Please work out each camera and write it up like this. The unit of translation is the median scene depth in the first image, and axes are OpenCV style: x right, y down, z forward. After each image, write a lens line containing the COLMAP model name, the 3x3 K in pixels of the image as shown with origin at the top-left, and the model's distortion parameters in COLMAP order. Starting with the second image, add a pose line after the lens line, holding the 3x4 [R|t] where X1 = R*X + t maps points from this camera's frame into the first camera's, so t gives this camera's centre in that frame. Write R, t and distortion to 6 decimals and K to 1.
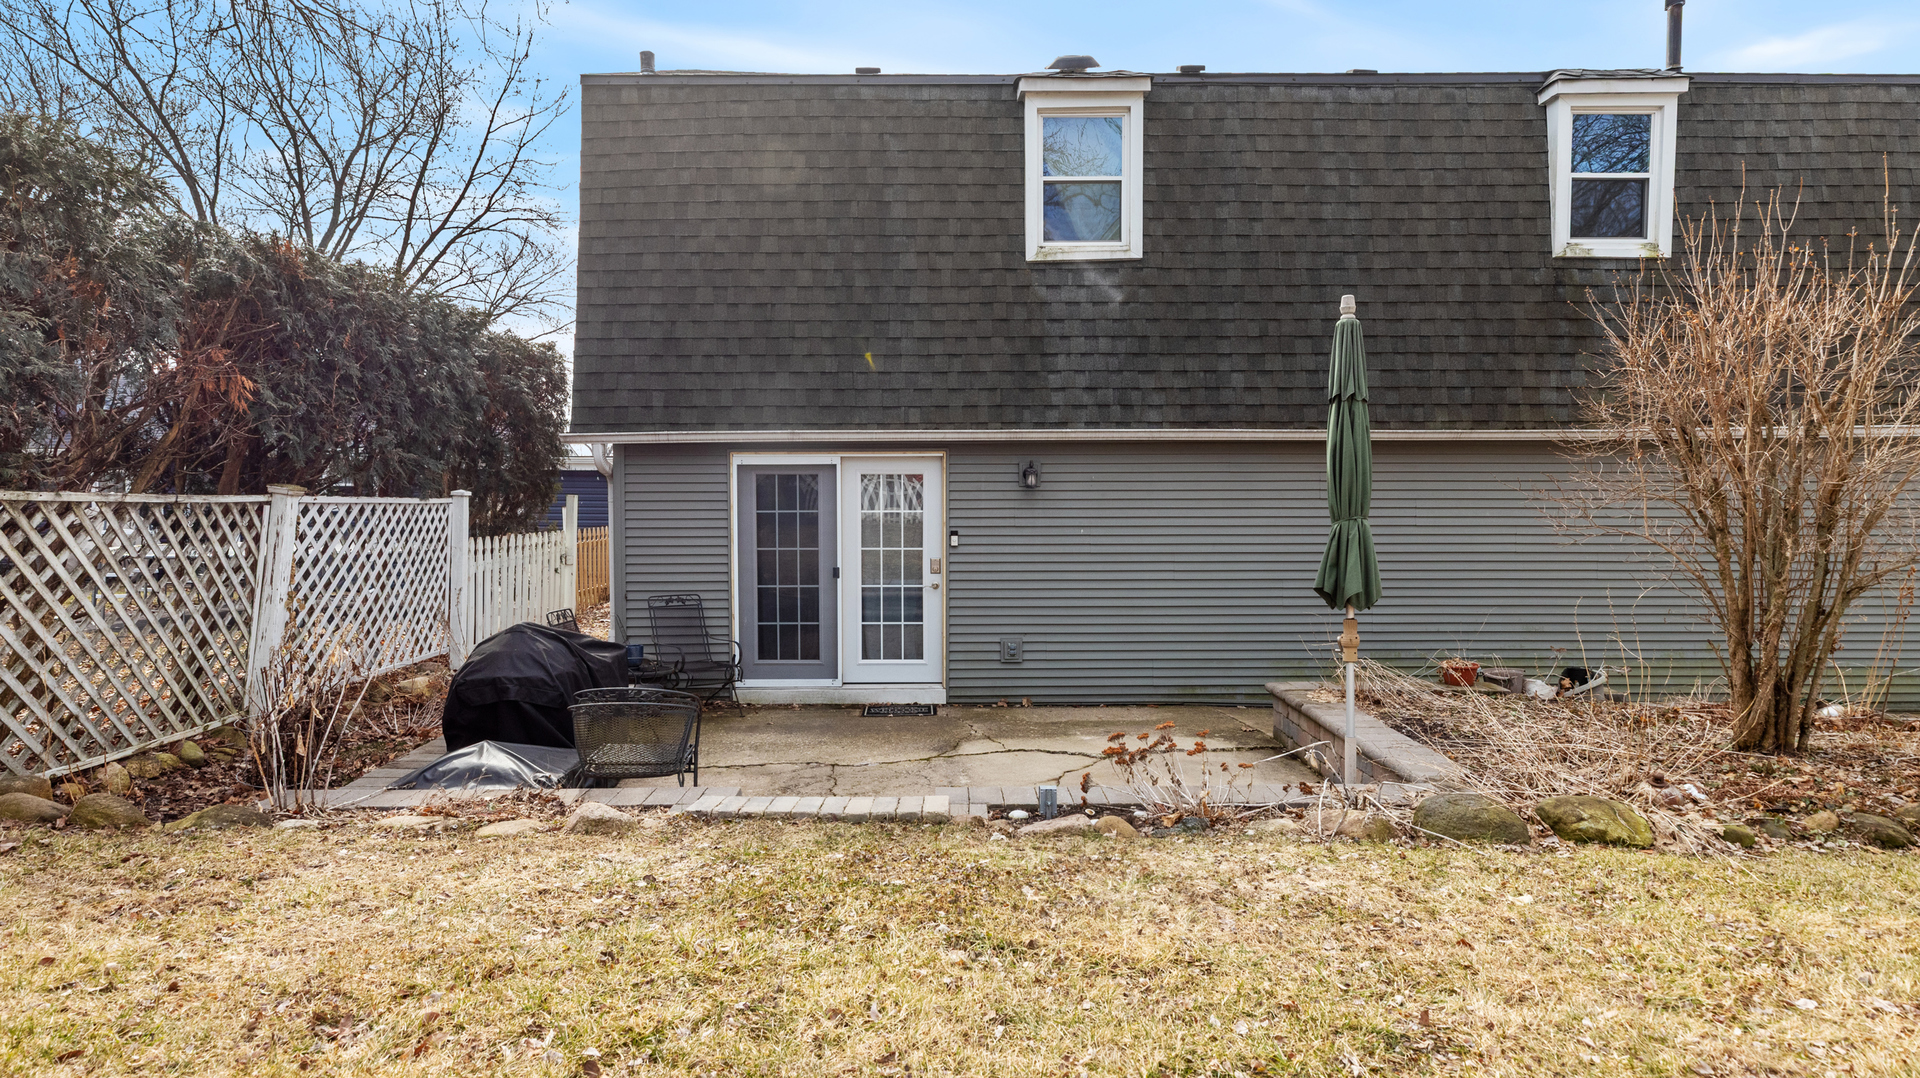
lens RADIAL K [[1034.0, 0, 960.0], [0, 1034.0, 539.0], [0, 0, 1]] dist [0.001535, 0.002405]
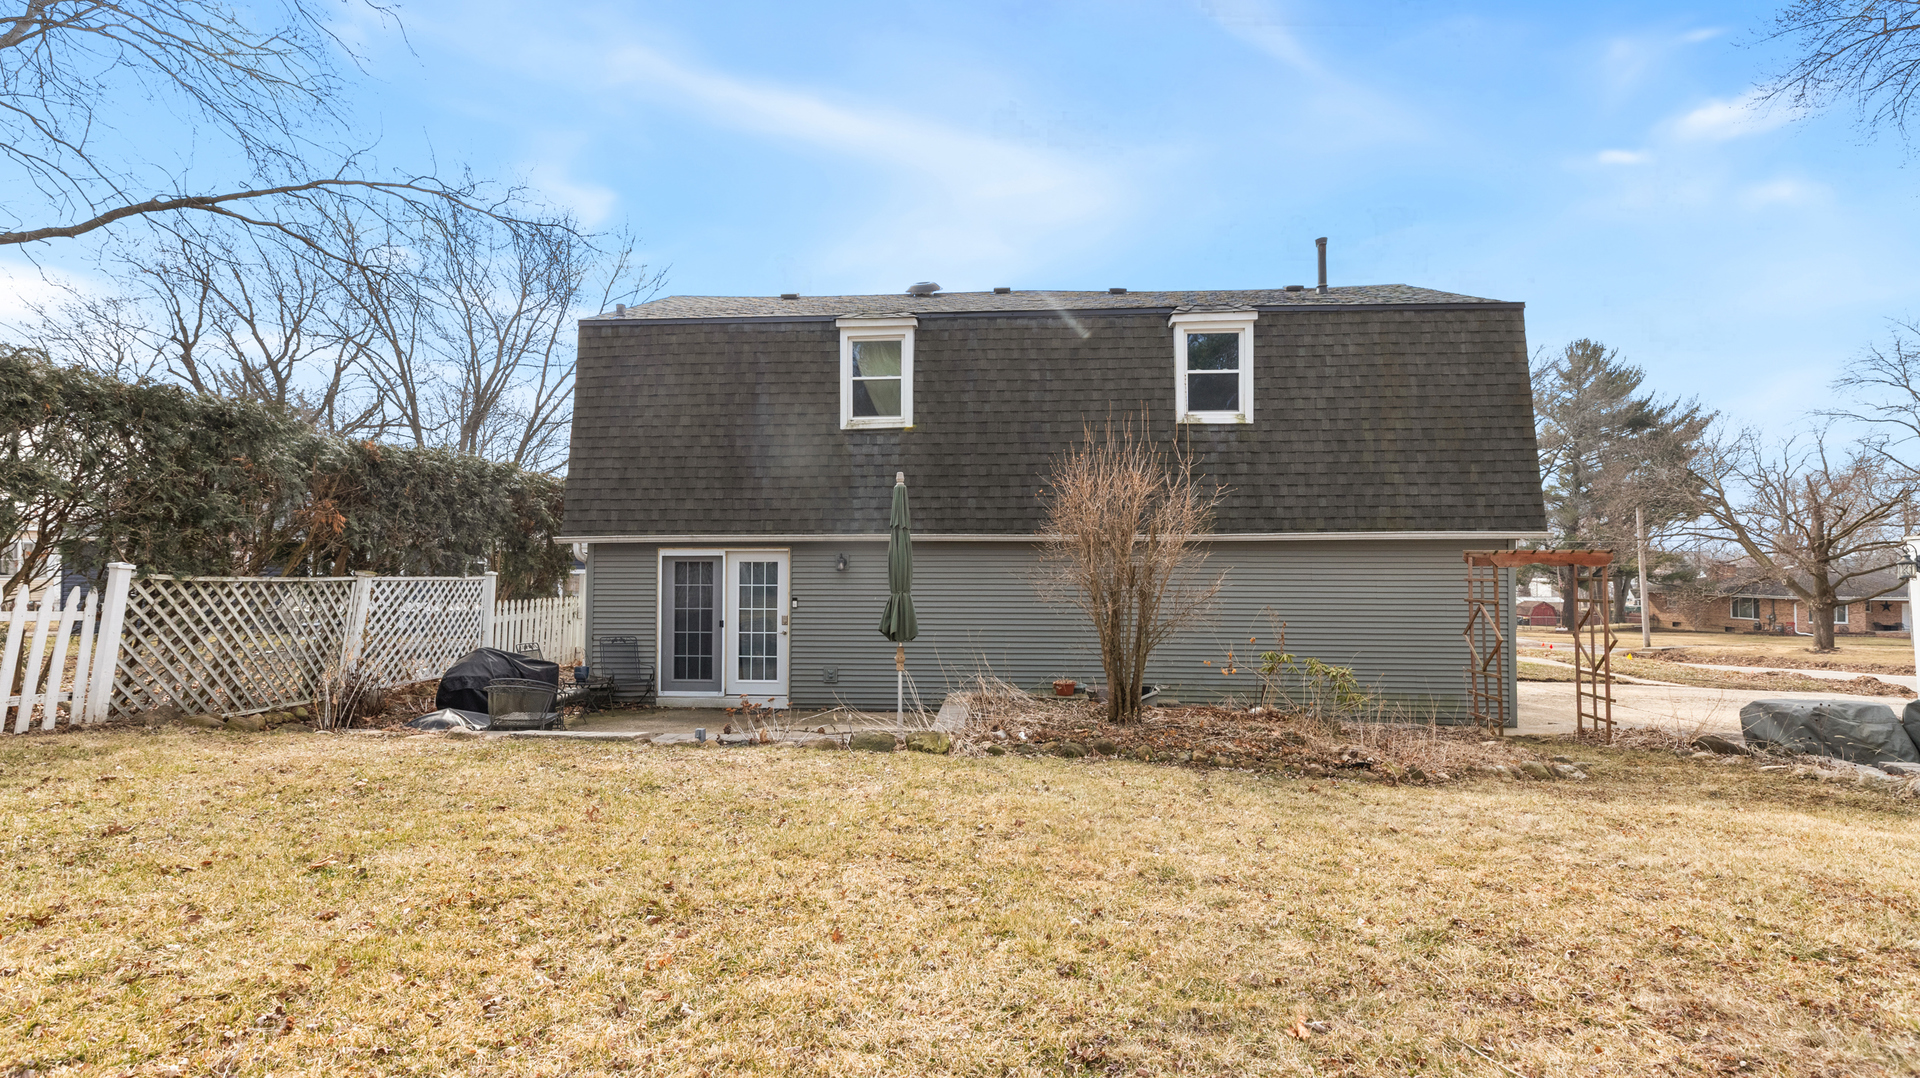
lens RADIAL K [[868.6, 0, 960.0], [0, 868.6, 539.0], [0, 0, 1]] dist [0.002355, 0.000153]
pose [[0.997419, 0.000043, -0.071799, 0.343002], [-0.005451, 0.997159, -0.075127, 0.000909], [0.071592, 0.075324, 0.994586, -0.311666]]
